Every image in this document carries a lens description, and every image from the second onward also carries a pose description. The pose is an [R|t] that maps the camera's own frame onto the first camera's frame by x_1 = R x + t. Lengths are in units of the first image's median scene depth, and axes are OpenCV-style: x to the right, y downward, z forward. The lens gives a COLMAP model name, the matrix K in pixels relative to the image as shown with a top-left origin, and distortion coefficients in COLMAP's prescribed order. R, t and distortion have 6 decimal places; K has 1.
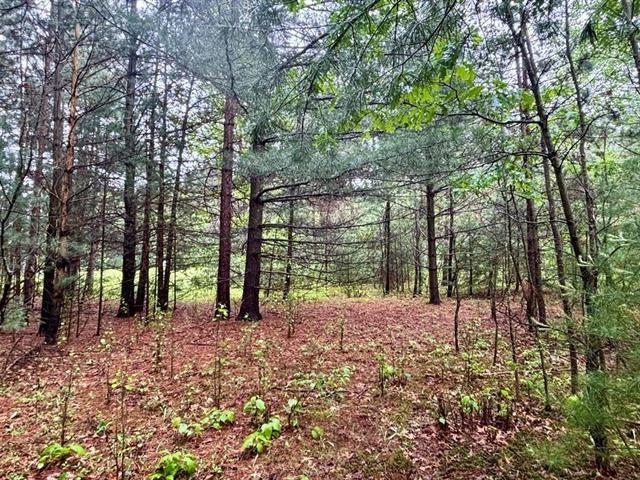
lens RADIAL K [[388.6, 0, 320.3], [0, 388.6, 240.3], [0, 0, 1]] dist [-0.001486, -0.002725]
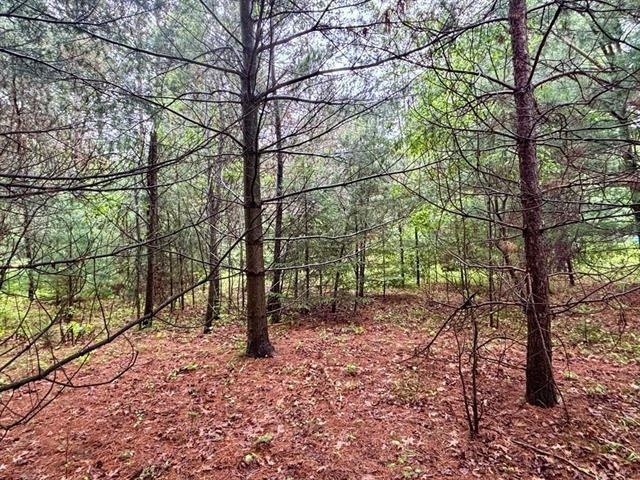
lens RADIAL K [[388.6, 0, 320.6], [0, 388.6, 239.6], [0, 0, 1]] dist [-0.001486, -0.002725]
pose [[0.855402, 0.010403, 0.517860, 0.115409], [-0.026933, 0.999339, 0.024412, 0.022074], [-0.517264, -0.034829, 0.855117, 0.535409]]
